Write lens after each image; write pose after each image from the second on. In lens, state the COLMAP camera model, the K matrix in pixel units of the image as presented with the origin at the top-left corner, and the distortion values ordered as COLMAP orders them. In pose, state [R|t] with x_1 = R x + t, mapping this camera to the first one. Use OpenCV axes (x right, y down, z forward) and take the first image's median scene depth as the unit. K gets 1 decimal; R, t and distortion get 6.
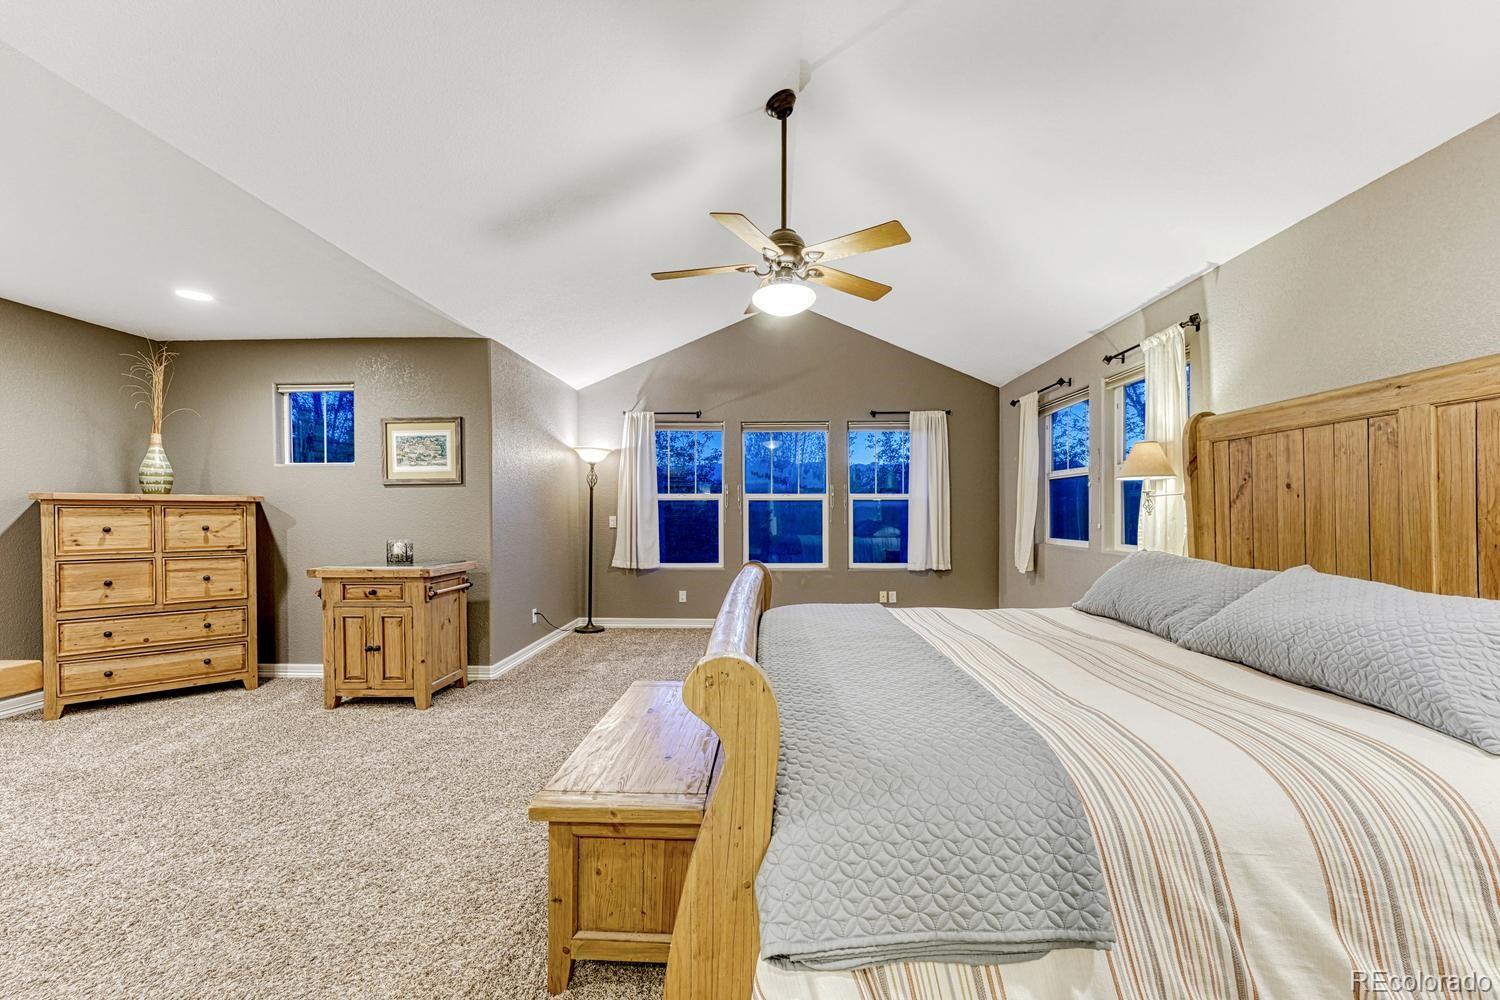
lens RADIAL K [[615.4, 0, 747.5], [0, 615.4, 514.1], [0, 0, 1]] dist [-0.003375, 0.002202]
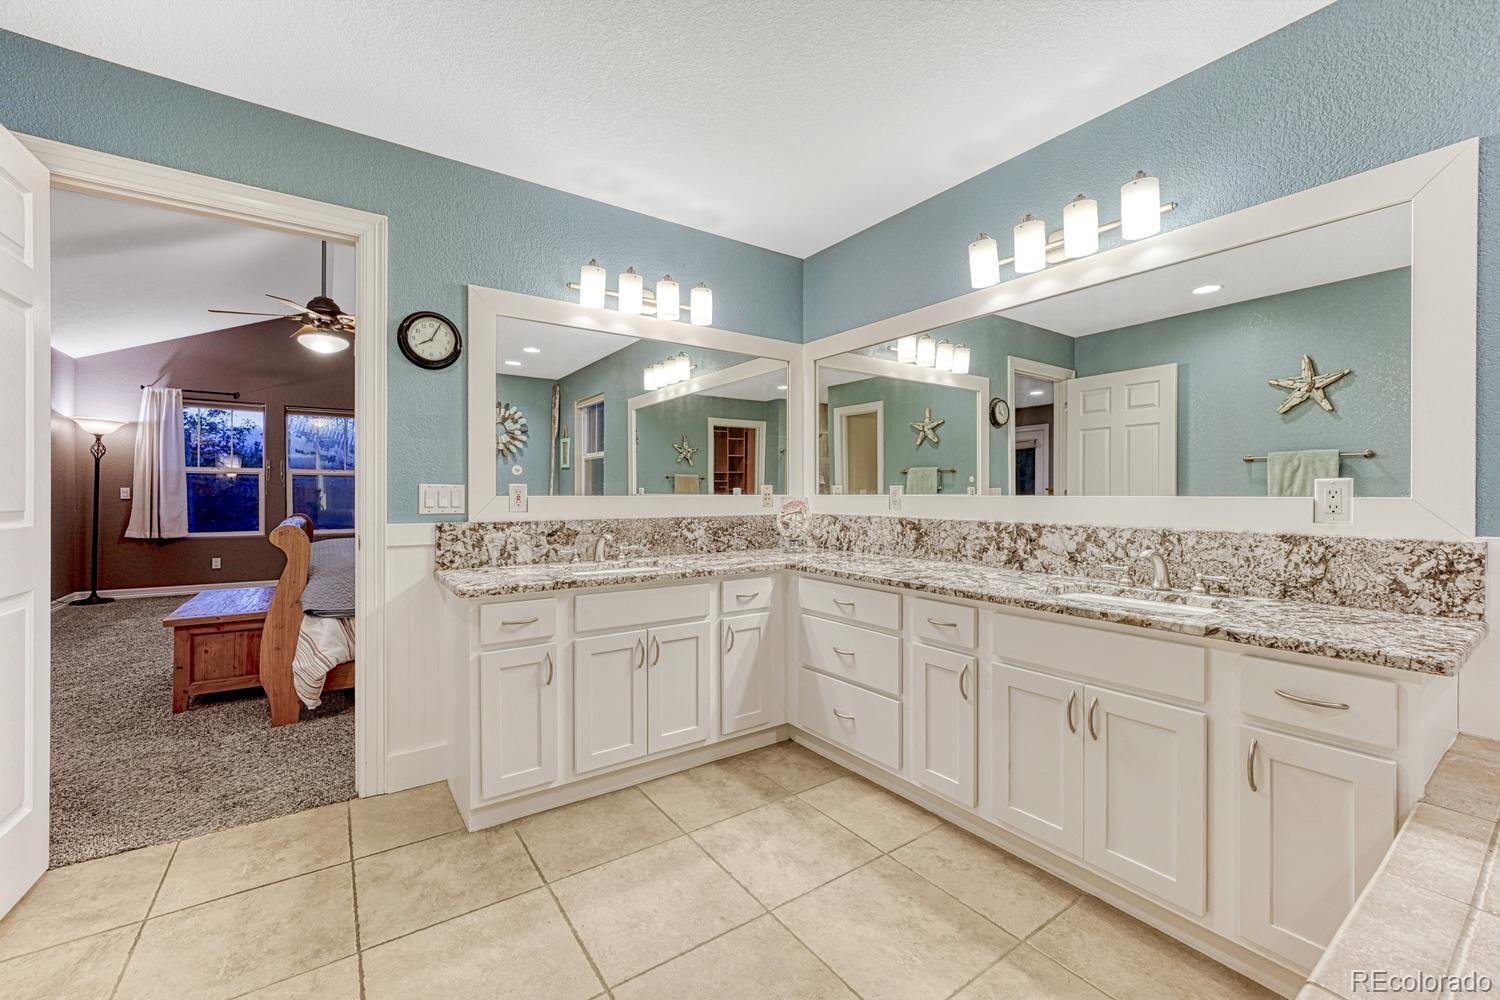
lens RADIAL K [[615.4, 0, 745.5], [0, 615.4, 494.0], [0, 0, 1]] dist [-0.003375, 0.002202]
pose [[0.801648, 0.002599, 0.597791, -0.006211], [-0.002473, 0.999996, -0.001031, 0.012350], [-0.597792, -0.000651, 0.801651, -0.425068]]
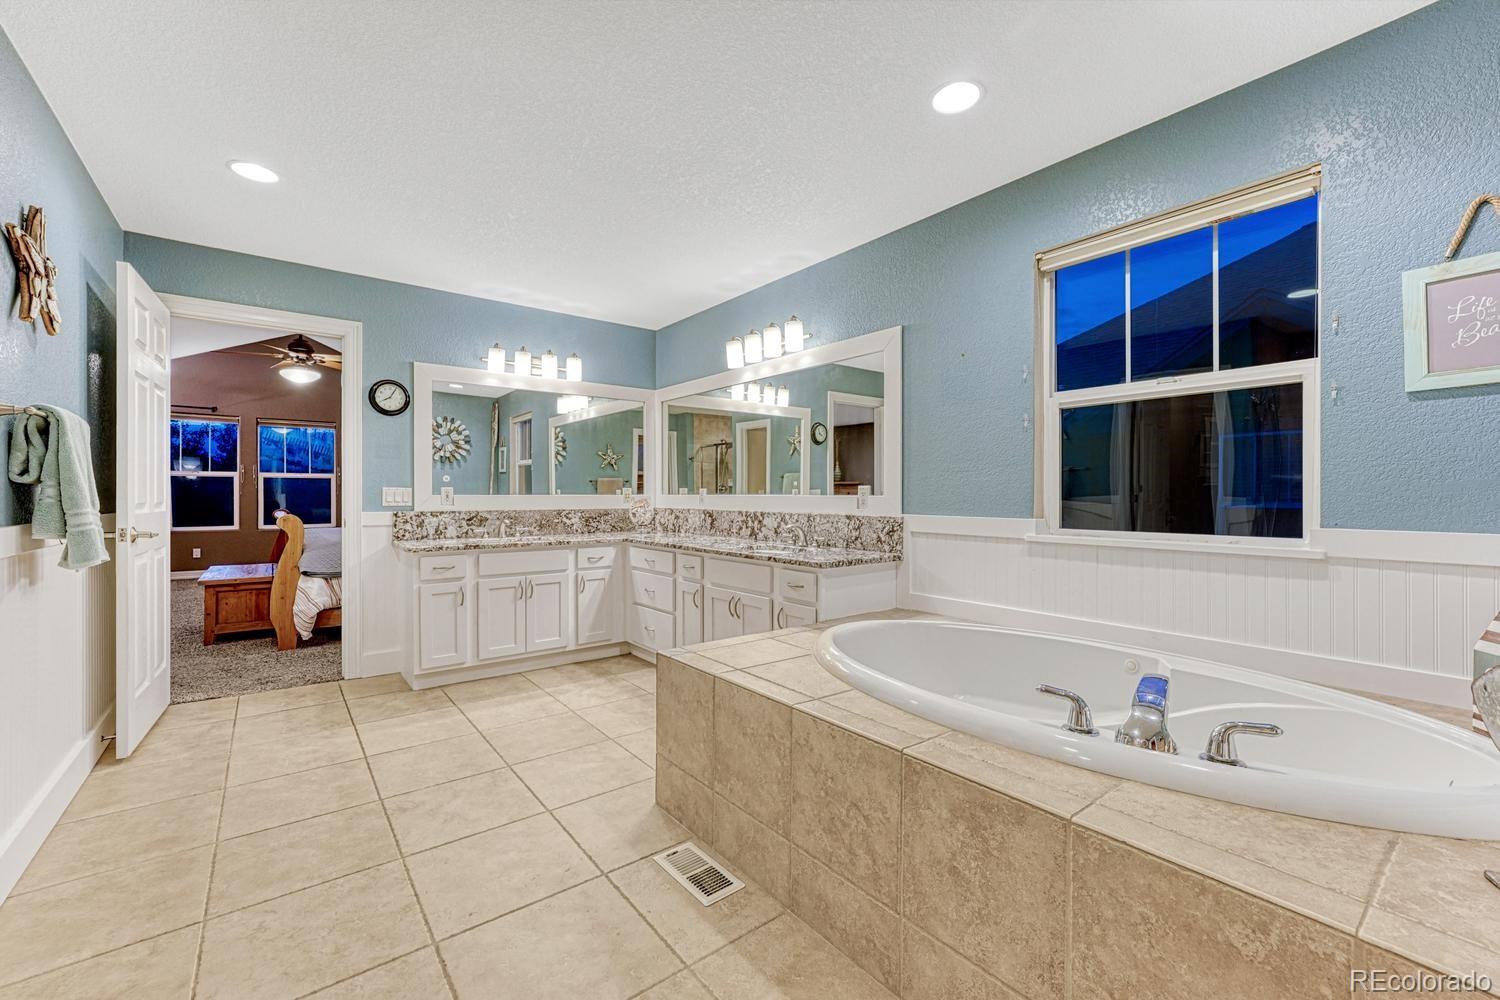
lens RADIAL K [[615.4, 0, 745.3], [0, 615.4, 497.3], [0, 0, 1]] dist [-0.003375, 0.002202]
pose [[0.765611, 0.000954, 0.643303, -0.057281], [-0.003647, 0.999989, 0.002858, 0.013147], [-0.643293, -0.004534, 0.765606, -0.698092]]
